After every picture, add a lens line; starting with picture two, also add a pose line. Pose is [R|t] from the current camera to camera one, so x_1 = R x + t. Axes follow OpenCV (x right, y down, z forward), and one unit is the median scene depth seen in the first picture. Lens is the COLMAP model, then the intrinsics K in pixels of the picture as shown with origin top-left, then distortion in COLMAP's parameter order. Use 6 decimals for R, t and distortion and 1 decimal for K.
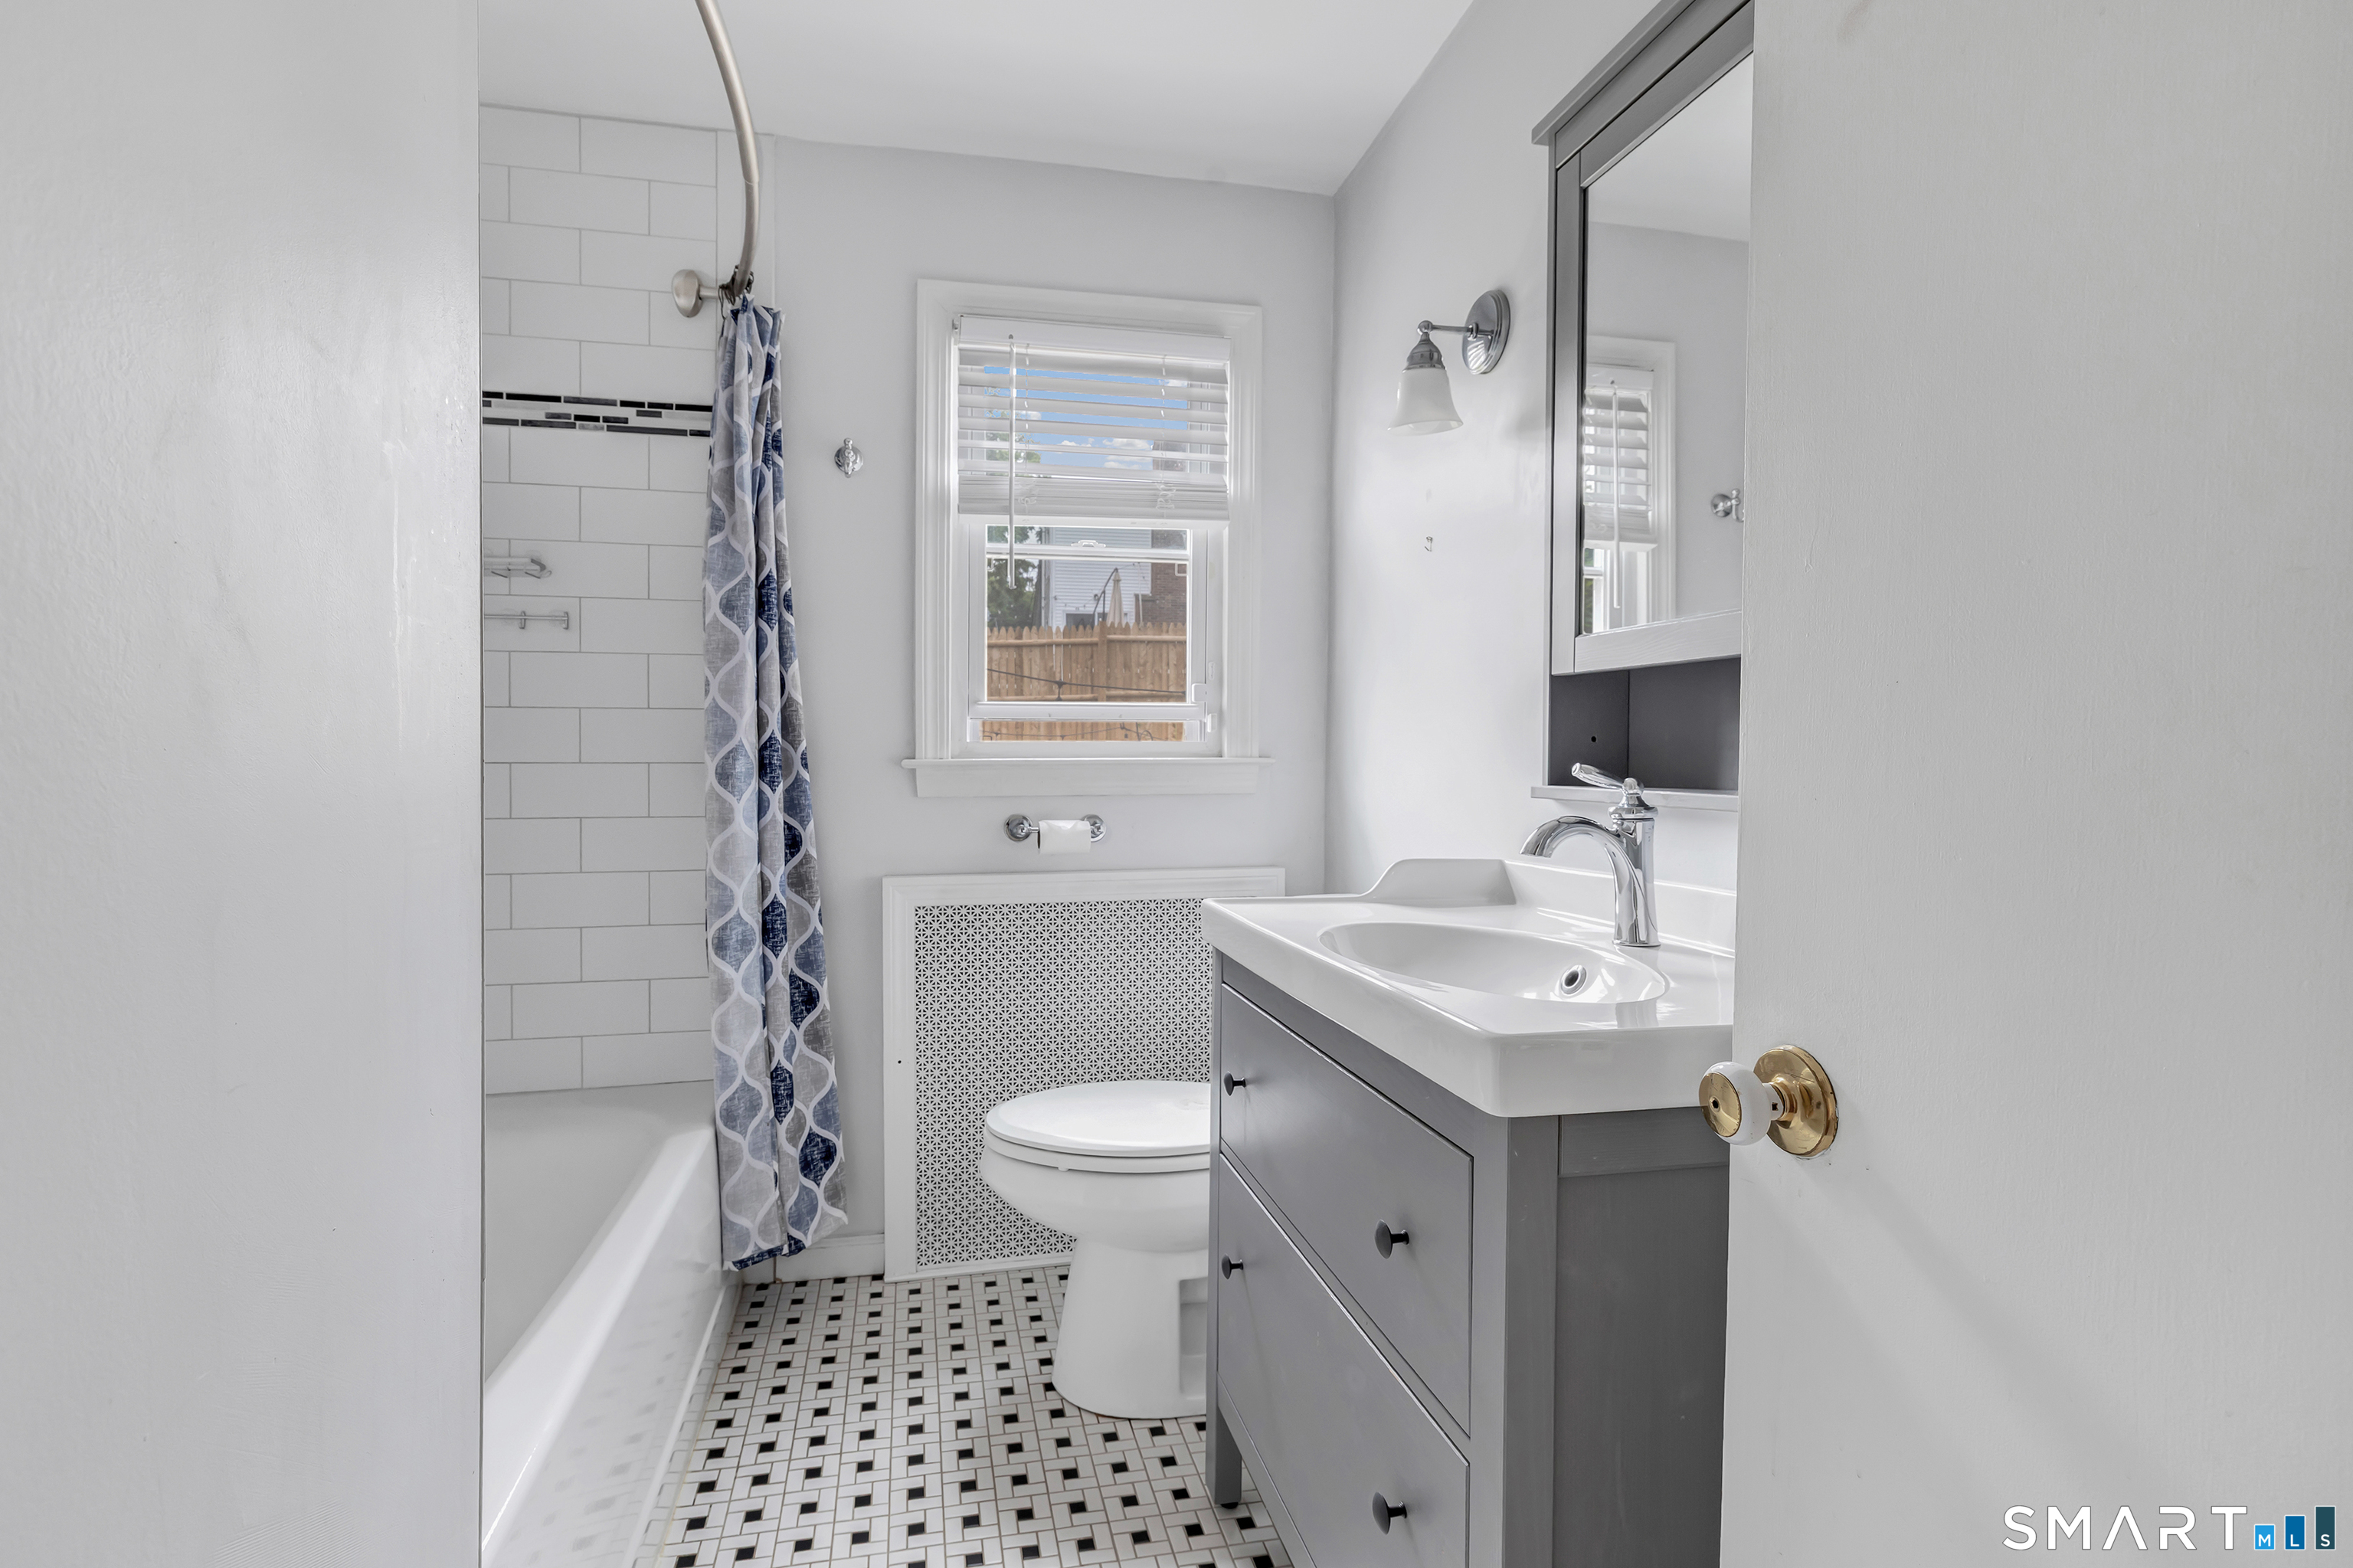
lens RADIAL K [[1076.1, 0, 1177.7], [0, 1076.1, 776.9], [0, 0, 1]] dist [-0.000081, 0.000245]
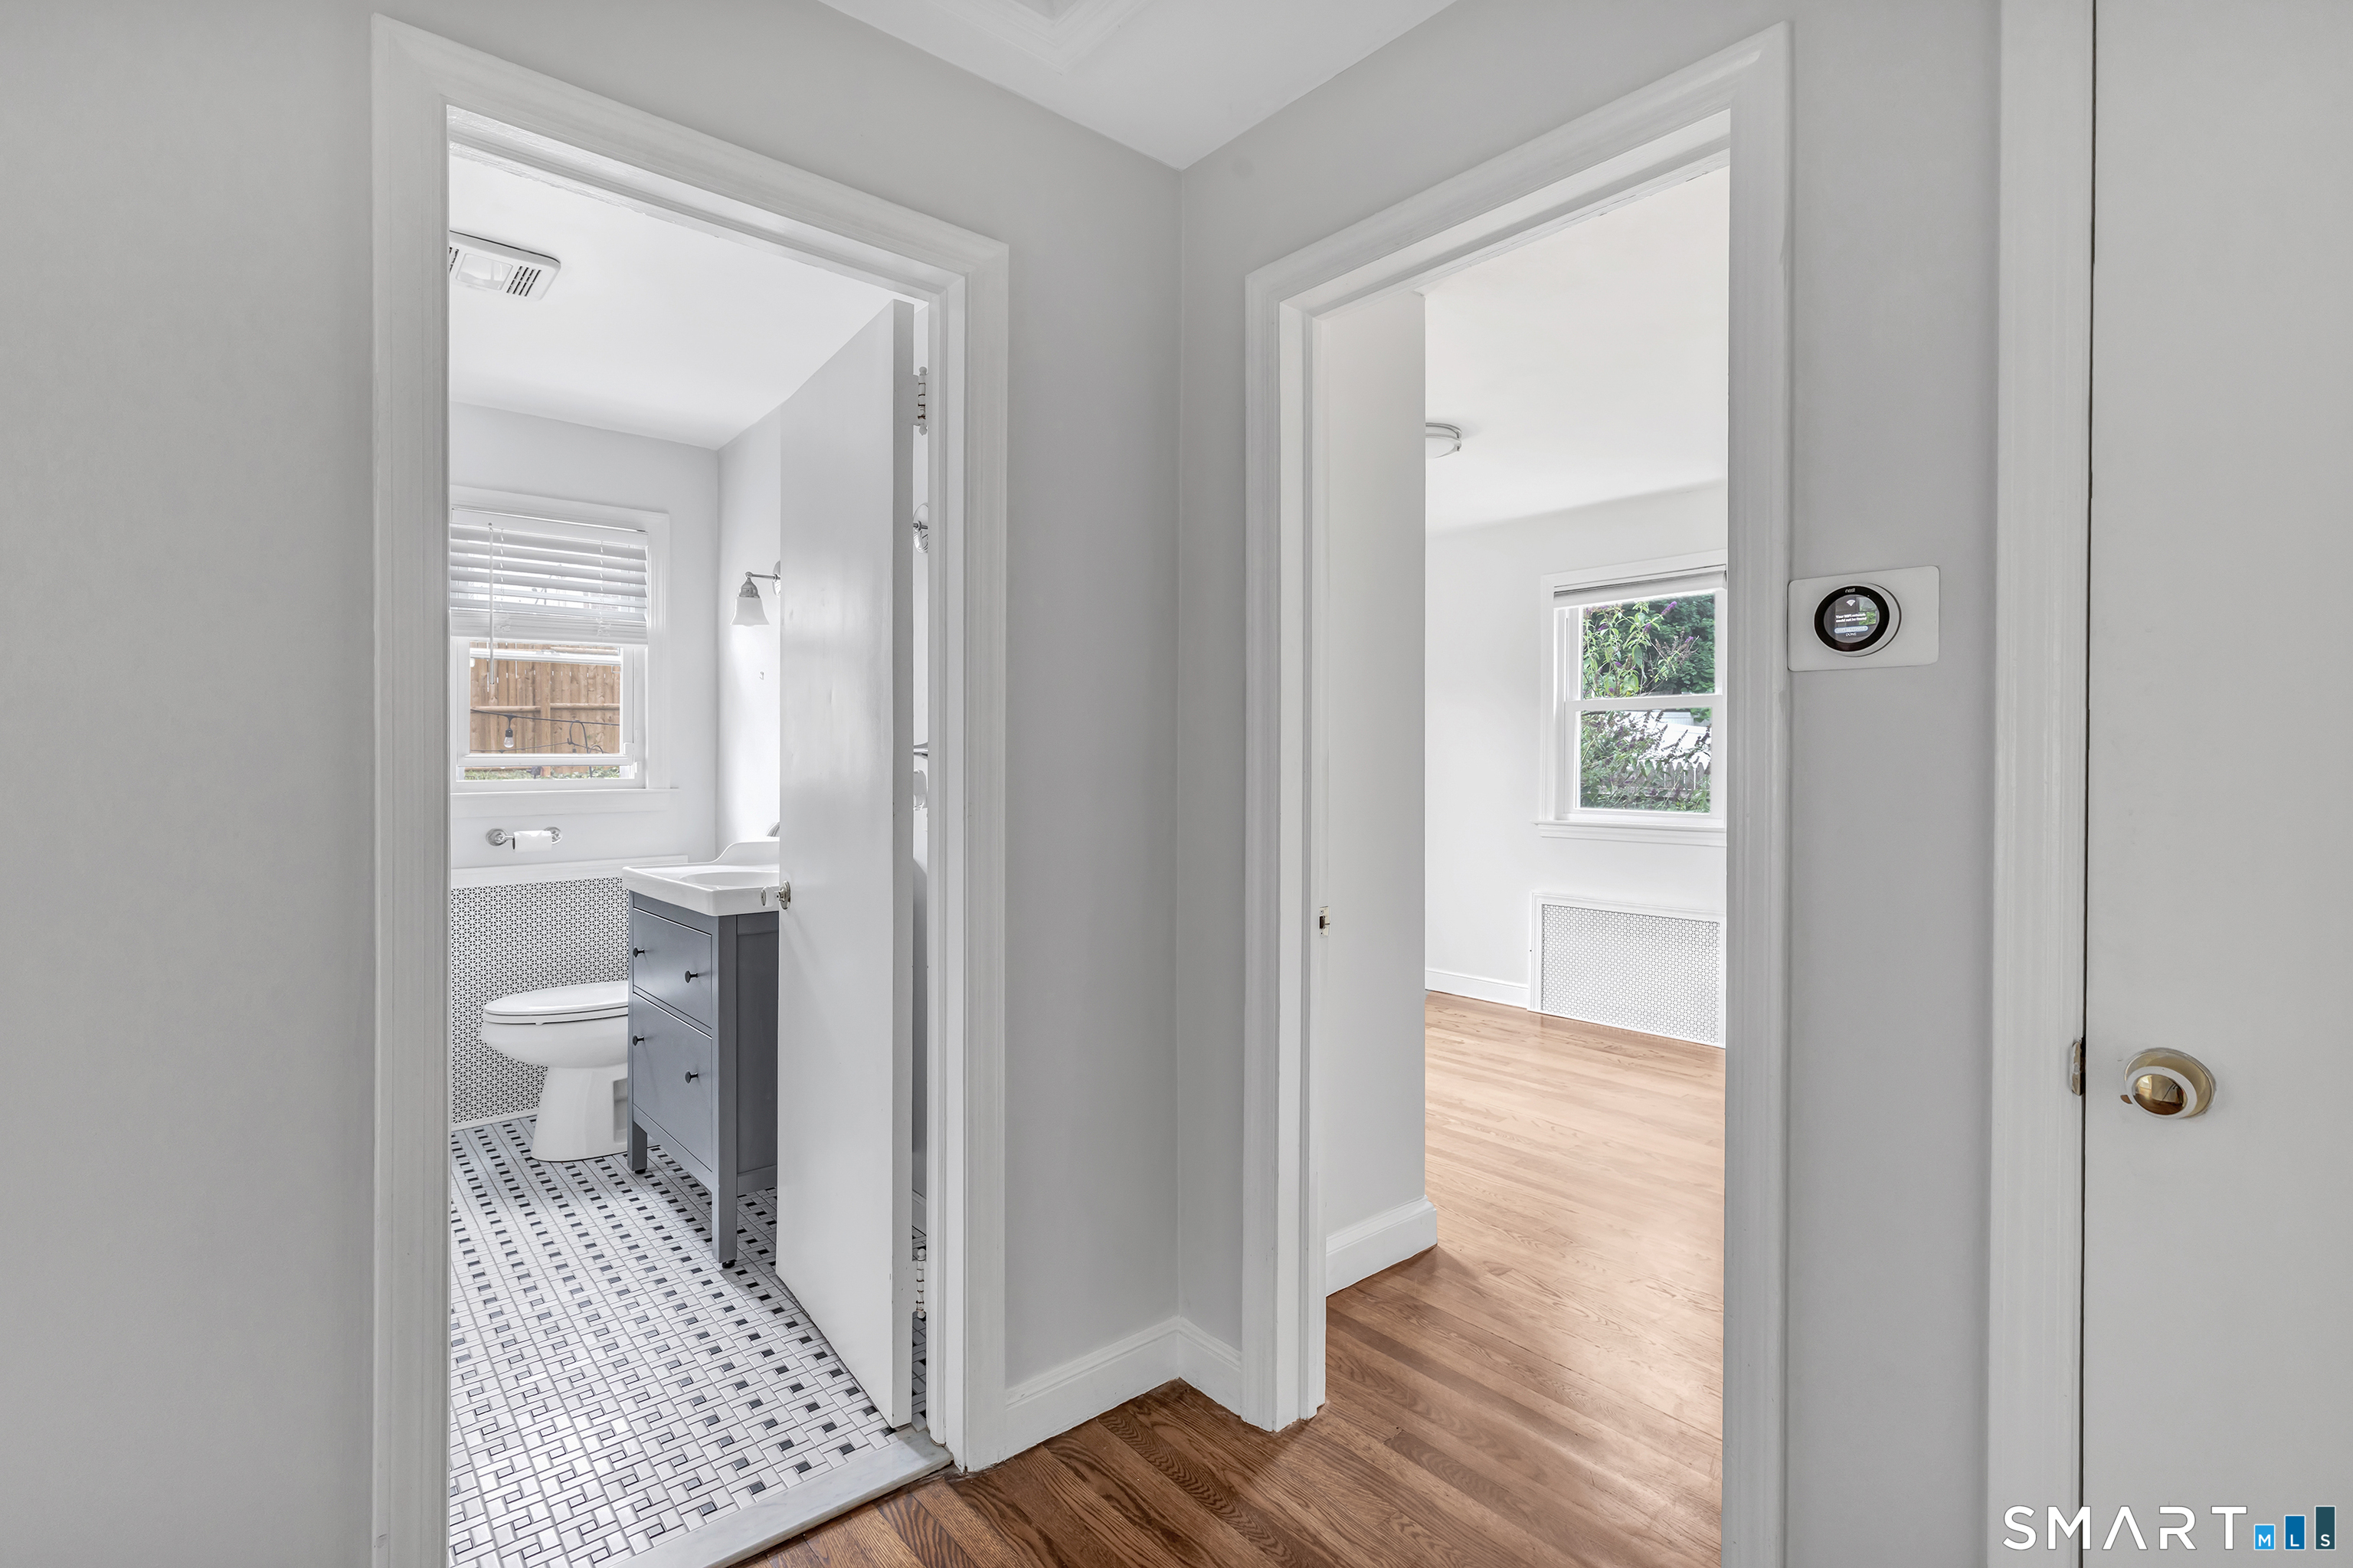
lens RADIAL K [[1076.1, 0, 1177.7], [0, 1076.1, 776.9], [0, 0, 1]] dist [-0.000081, 0.000245]
pose [[0.893791, -0.006837, 0.448431, 0.040554], [0.008687, 0.999960, -0.002069, -0.032416], [-0.448399, 0.005745, 0.893815, -1.007074]]
